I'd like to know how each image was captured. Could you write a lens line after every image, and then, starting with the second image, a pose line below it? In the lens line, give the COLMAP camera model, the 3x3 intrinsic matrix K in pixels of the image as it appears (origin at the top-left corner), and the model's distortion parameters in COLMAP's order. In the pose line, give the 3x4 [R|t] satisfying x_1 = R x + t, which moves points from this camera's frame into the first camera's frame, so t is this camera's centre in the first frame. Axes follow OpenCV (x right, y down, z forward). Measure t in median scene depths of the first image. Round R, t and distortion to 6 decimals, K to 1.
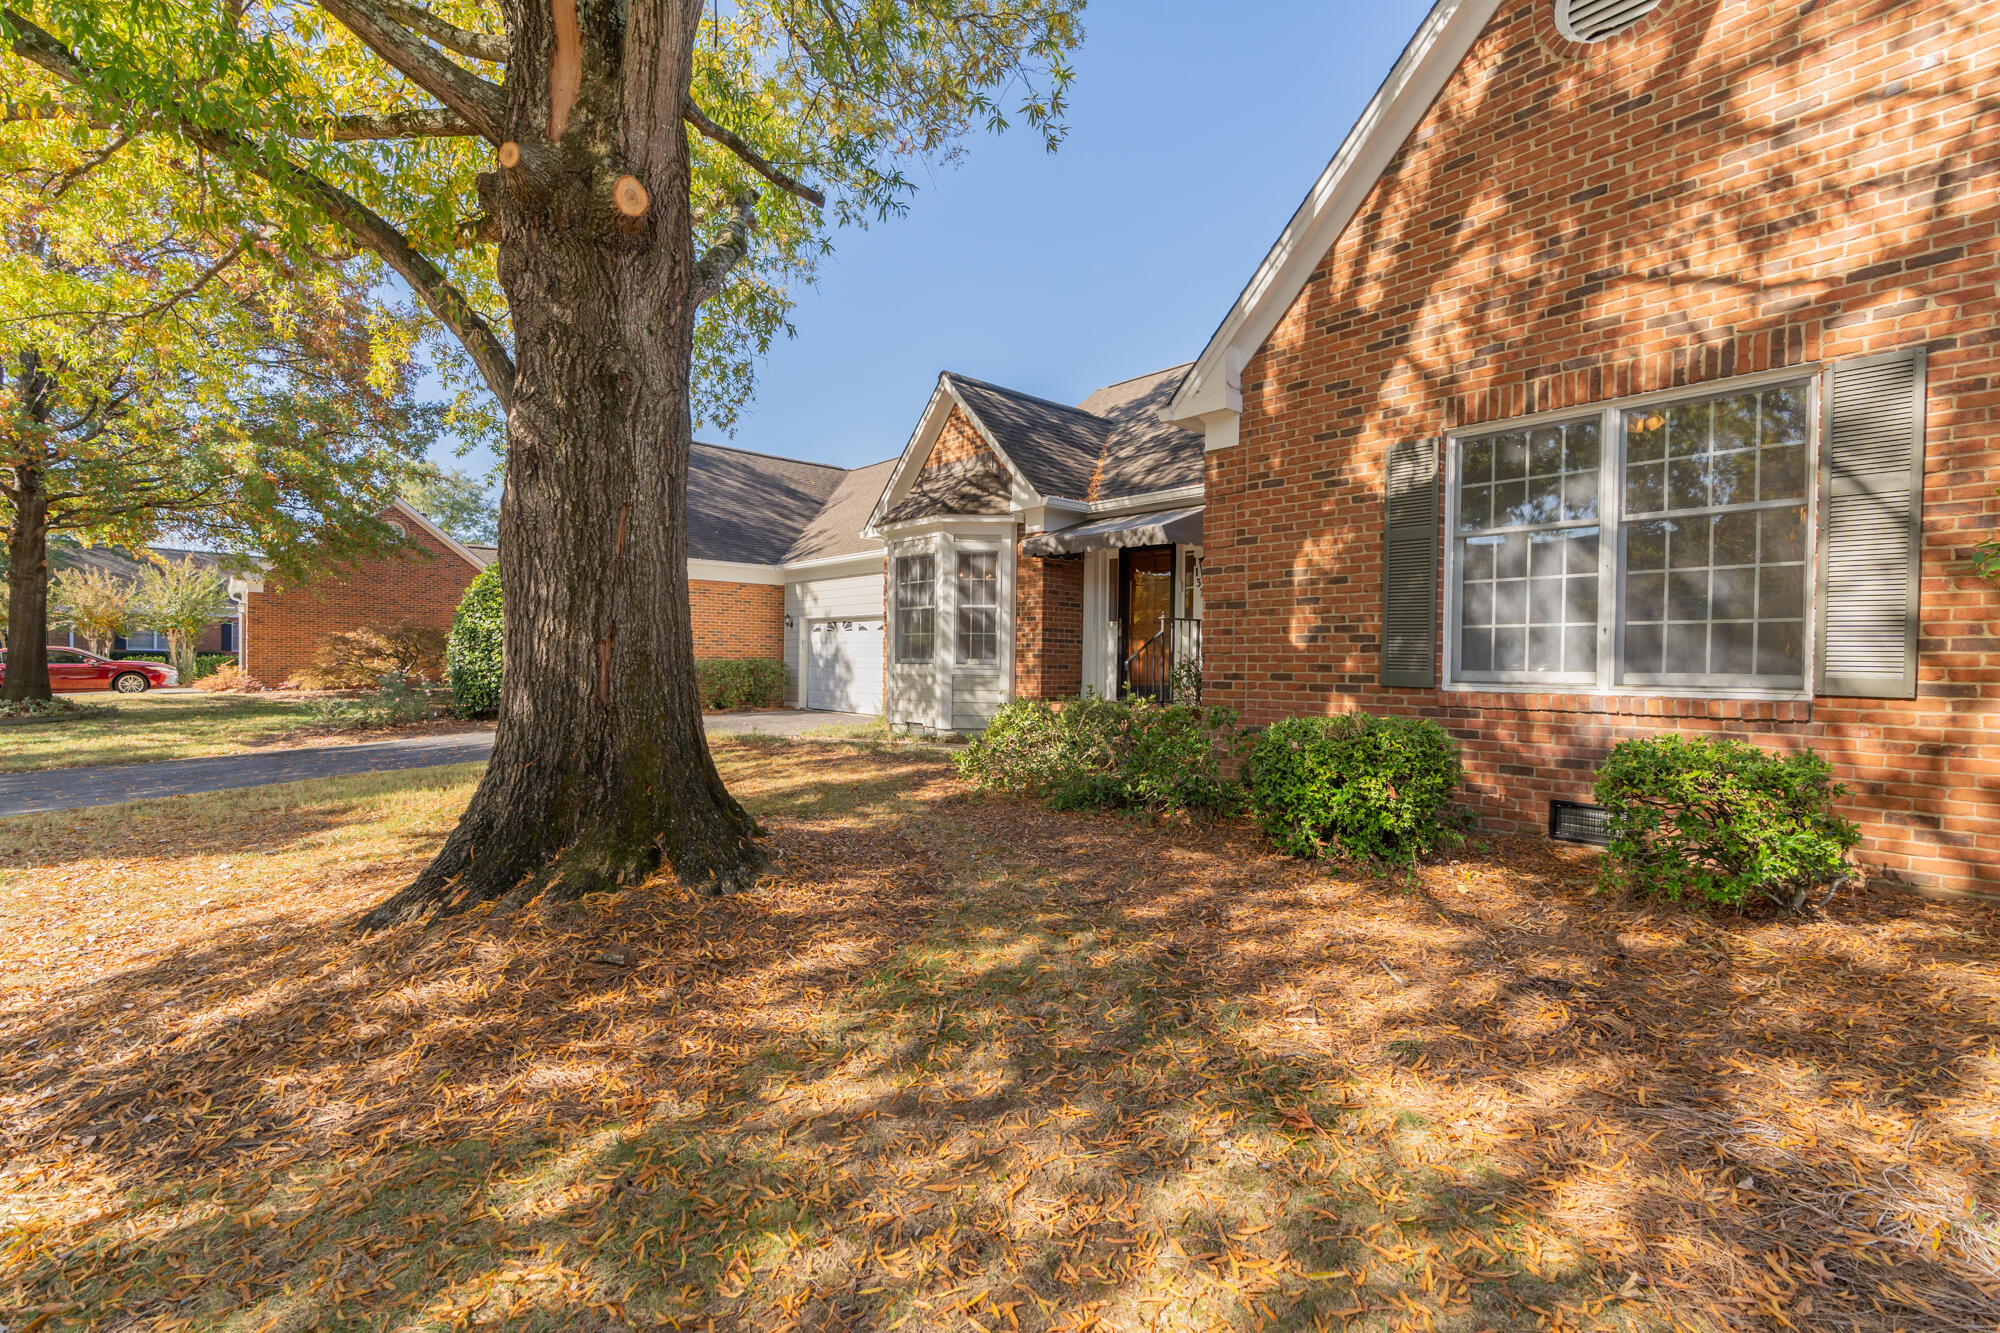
lens RADIAL K [[911.9, 0, 1005.8], [0, 911.9, 678.0], [0, 0, 1]] dist [-0.007941, 0.003260]
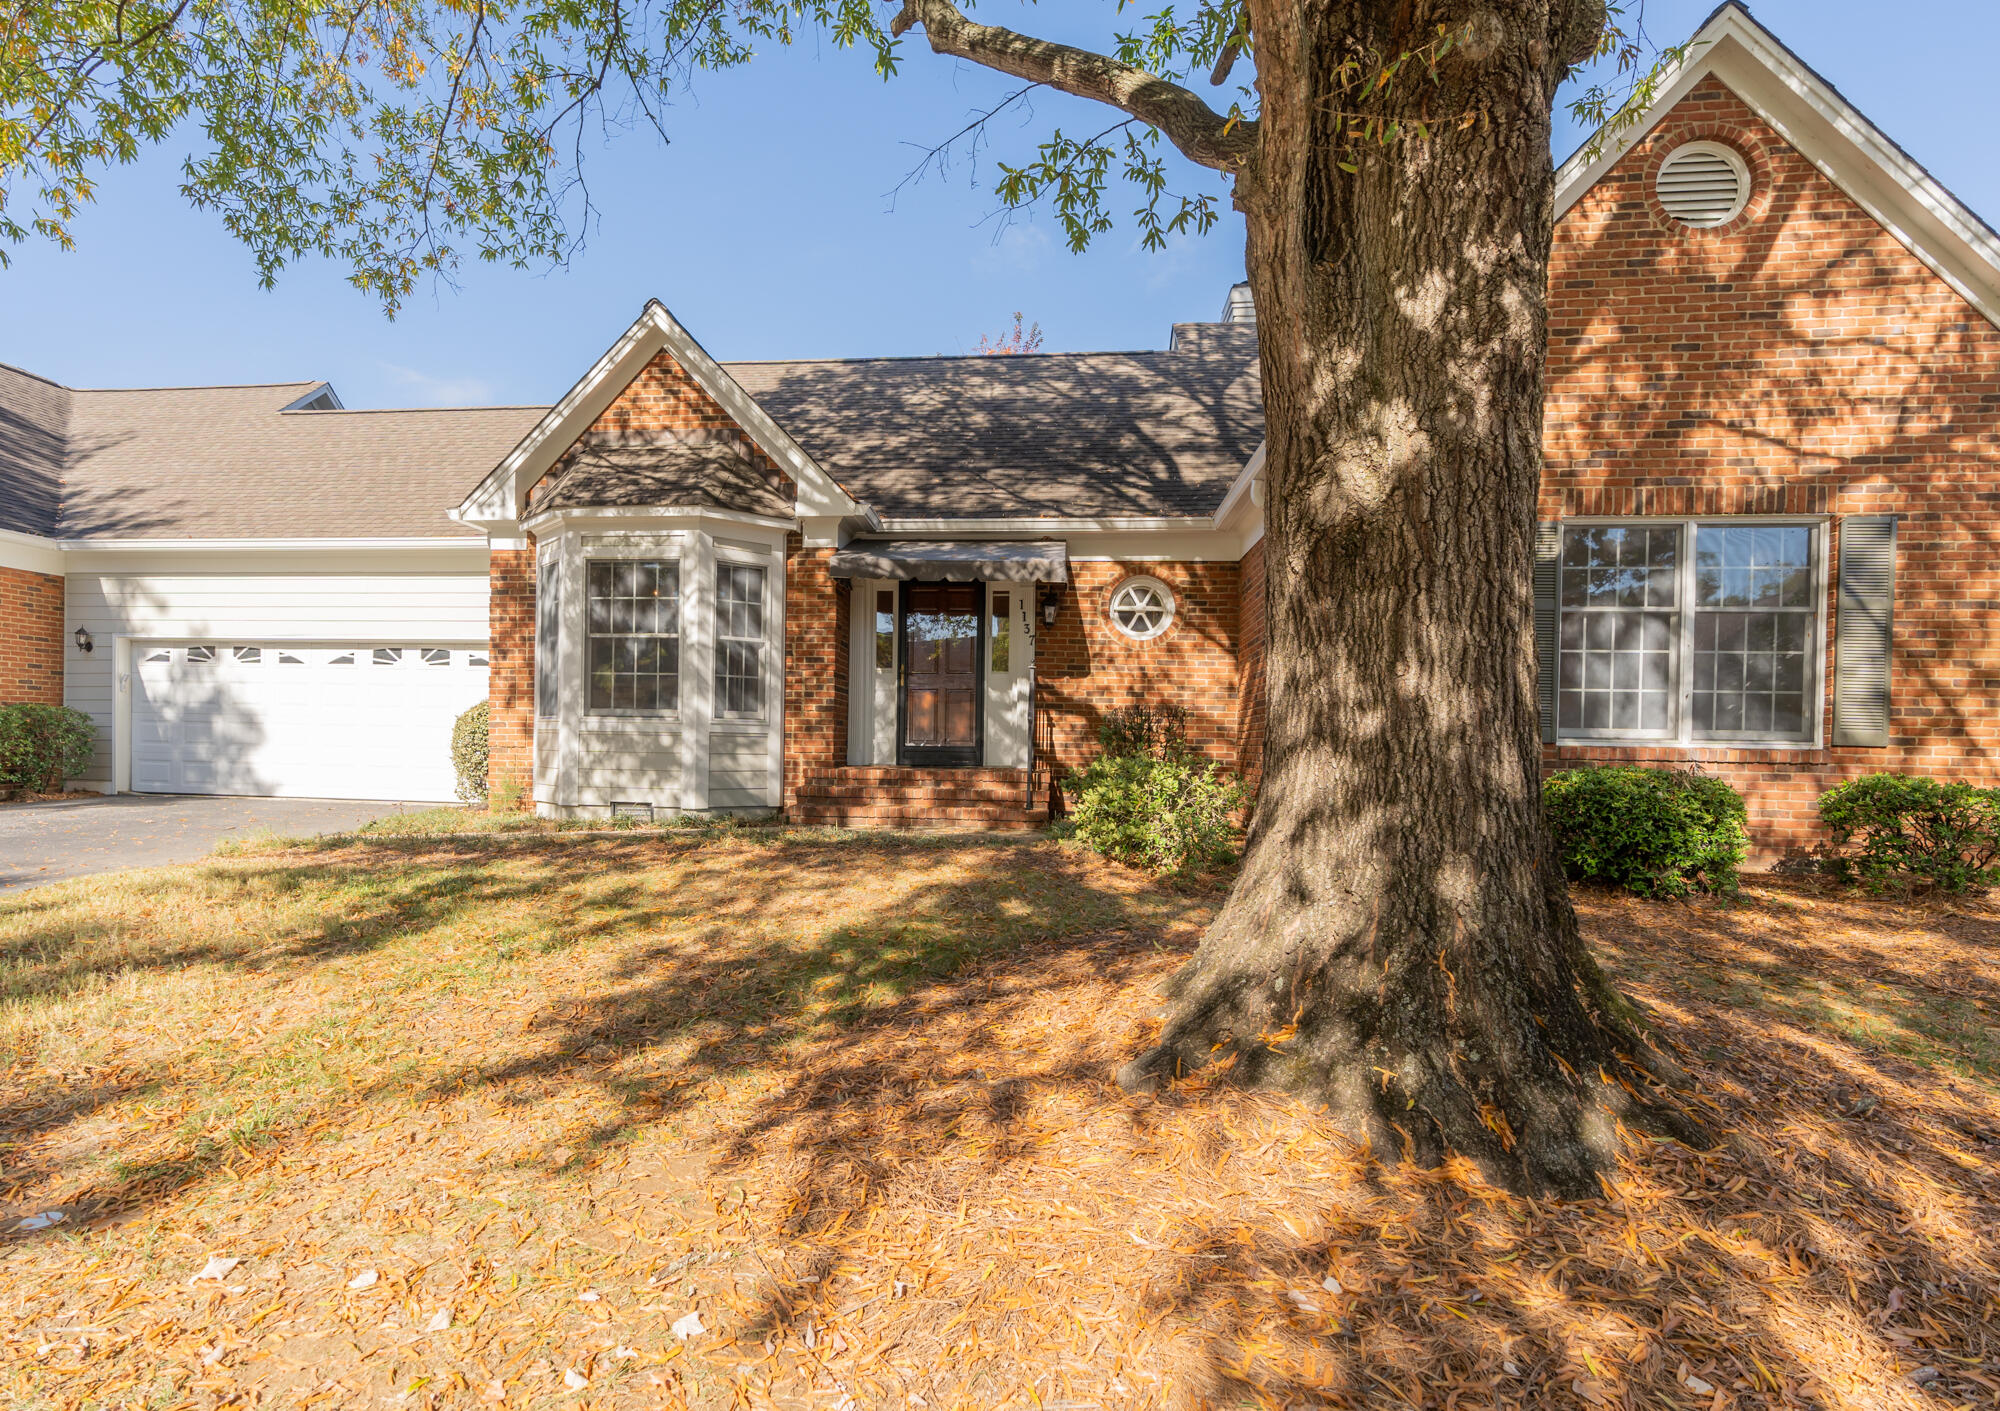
lens RADIAL K [[1058.3, 0, 931.1], [0, 1058.3, 756.6], [0, 0, 1]] dist [-0.011927, 0.005654]
pose [[0.744231, -0.011450, 0.667824, -0.970347], [0.002107, 0.999888, 0.014795, 0.006774], [-0.667919, -0.009604, 0.744172, 0.534675]]
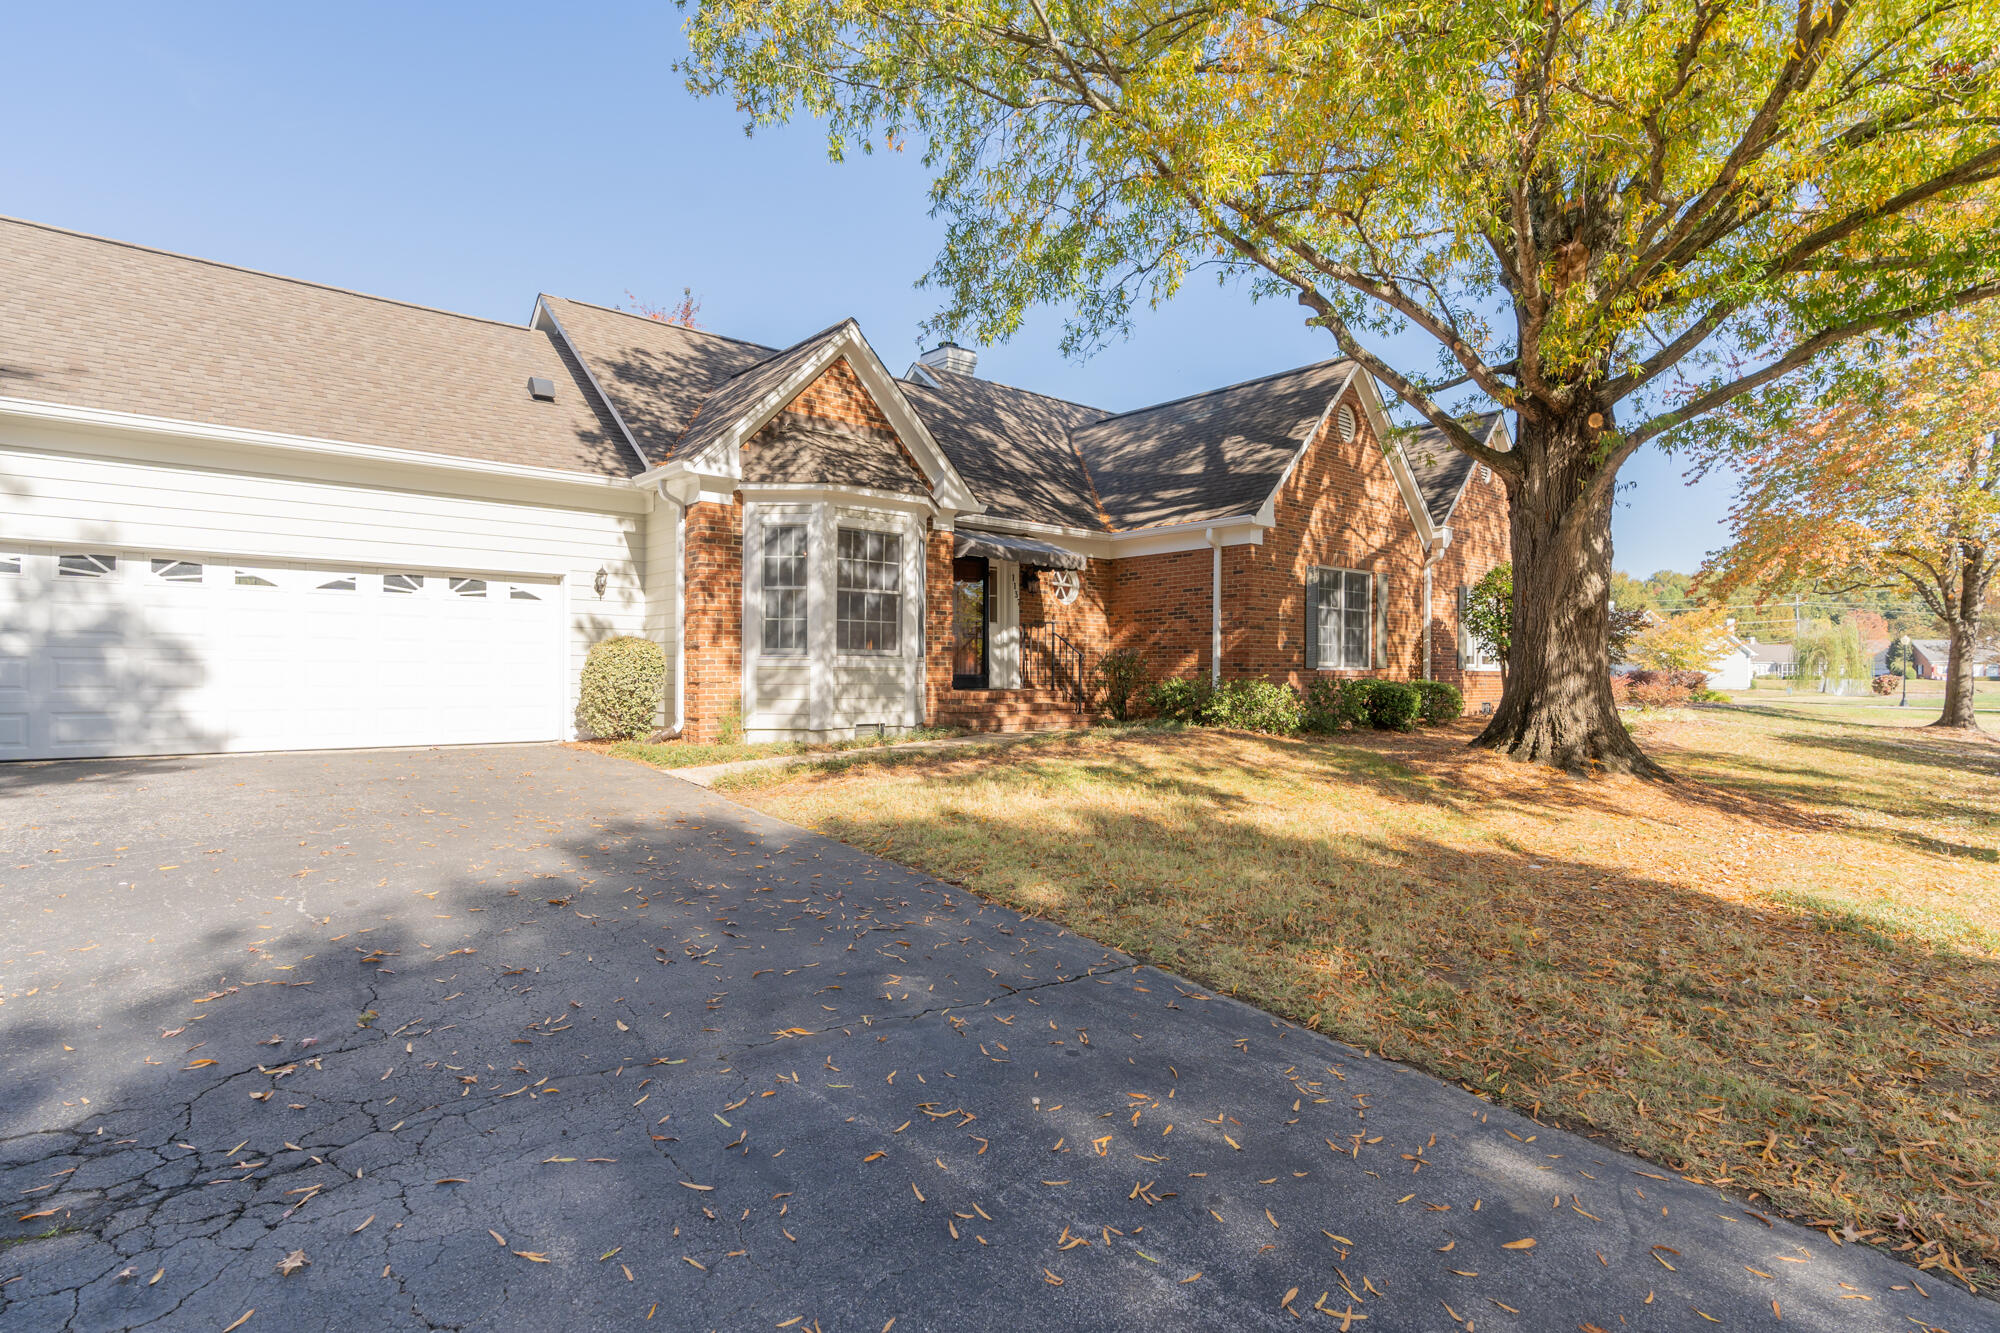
lens RADIAL K [[986.1, 0, 994.2], [0, 986.1, 683.5], [0, 0, 1]] dist [-0.012205, 0.006162]
pose [[0.001771, -0.029621, 0.999560, -2.160879], [0.007822, 0.999531, 0.029607, -0.031490], [-0.999968, 0.007766, 0.002002, 1.839396]]
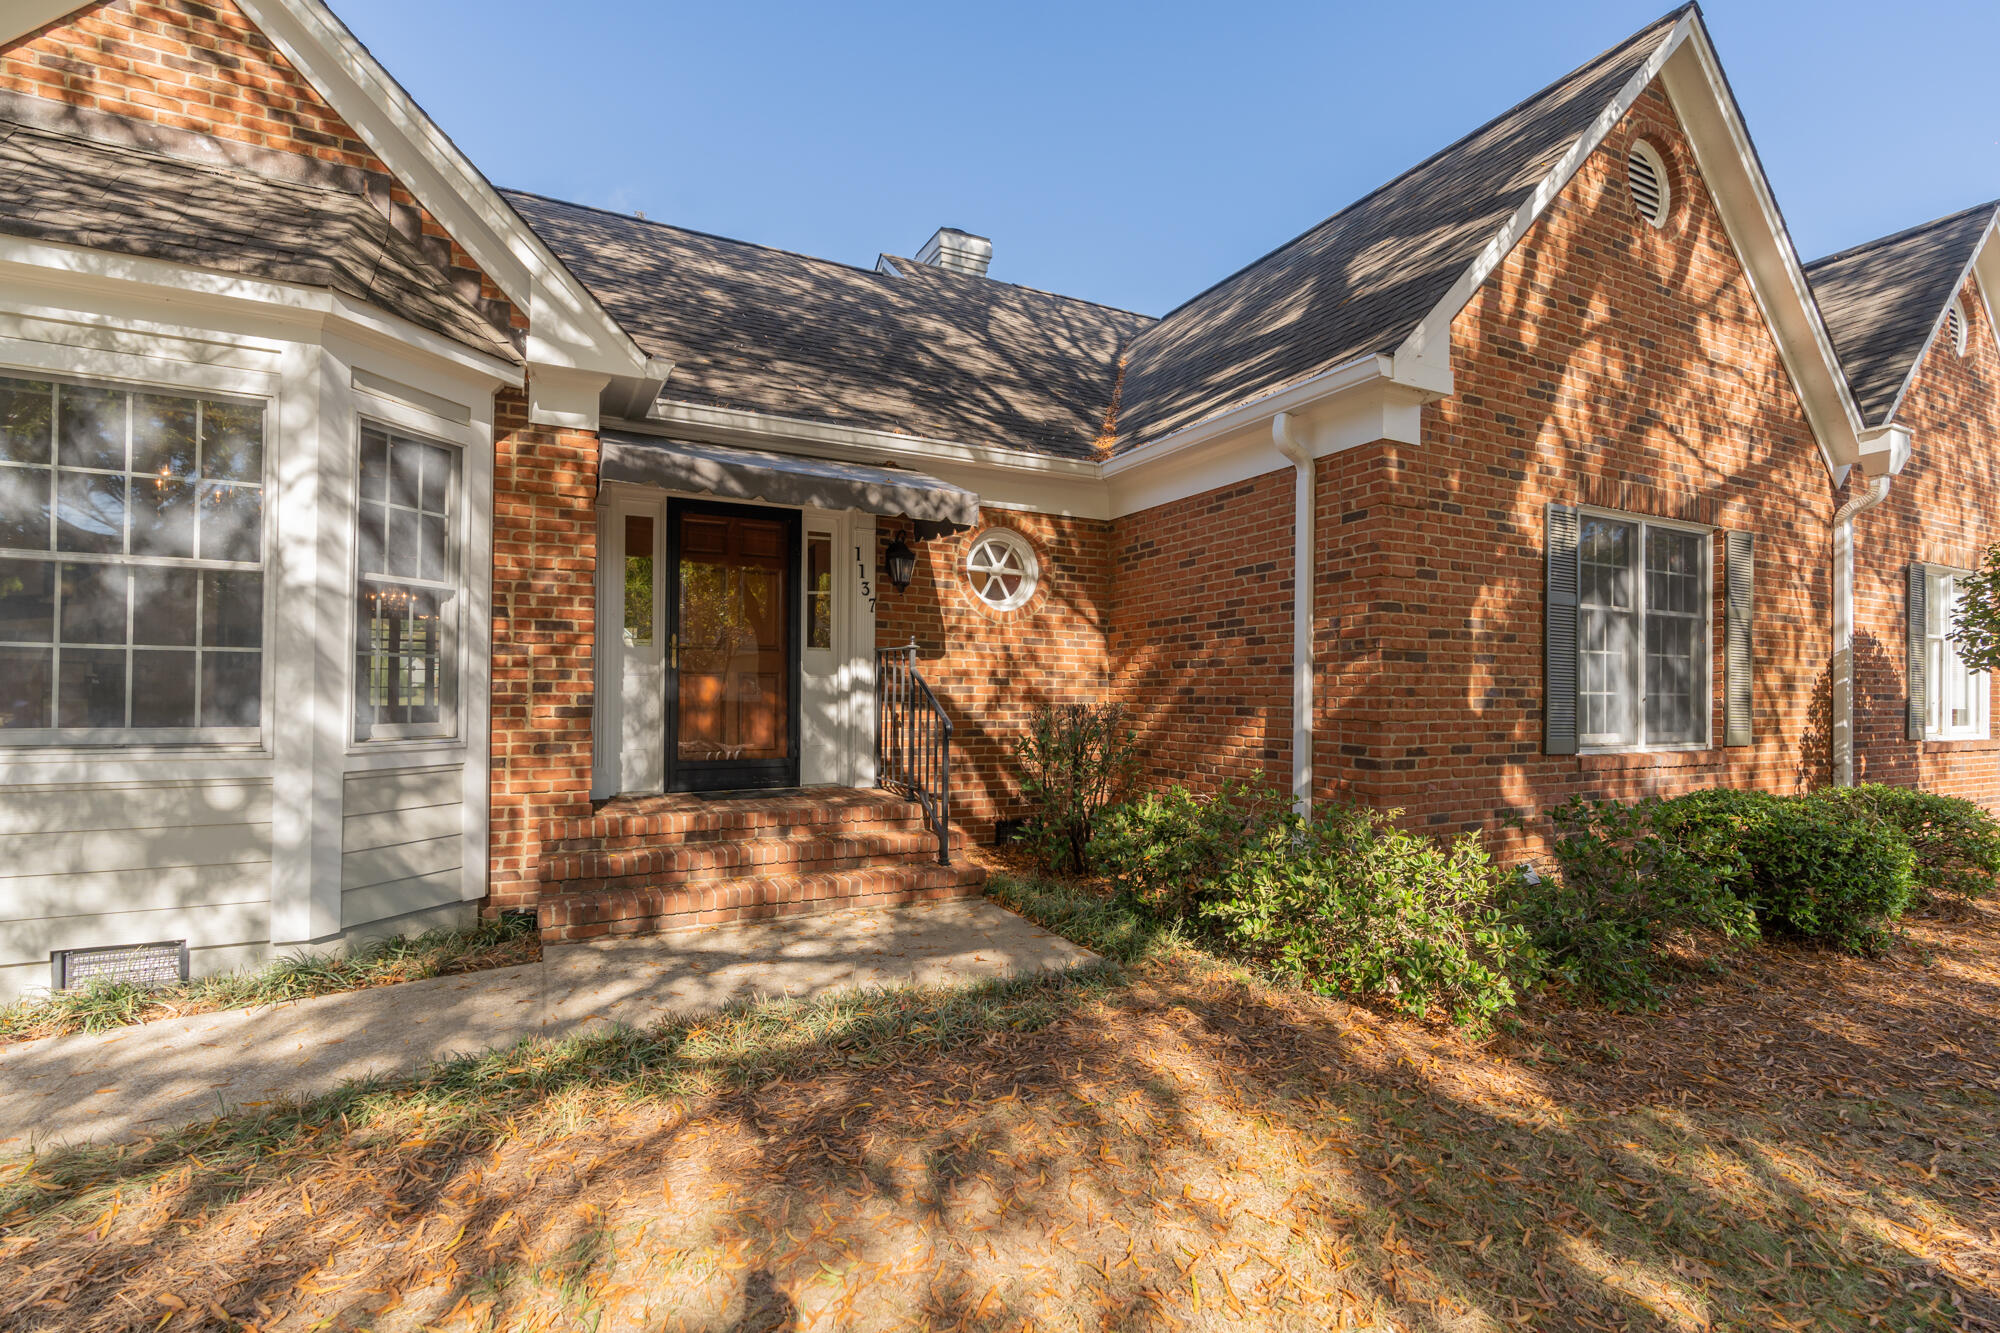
lens RADIAL K [[911.9, 0, 1001.8], [0, 911.9, 680.8], [0, 0, 1]] dist [-0.007941, 0.003260]
pose [[0.241566, -0.002416, 0.970381, -0.662155], [0.006172, 0.999981, 0.000953, -0.074053], [-0.970365, 0.005759, 0.241576, 1.358542]]
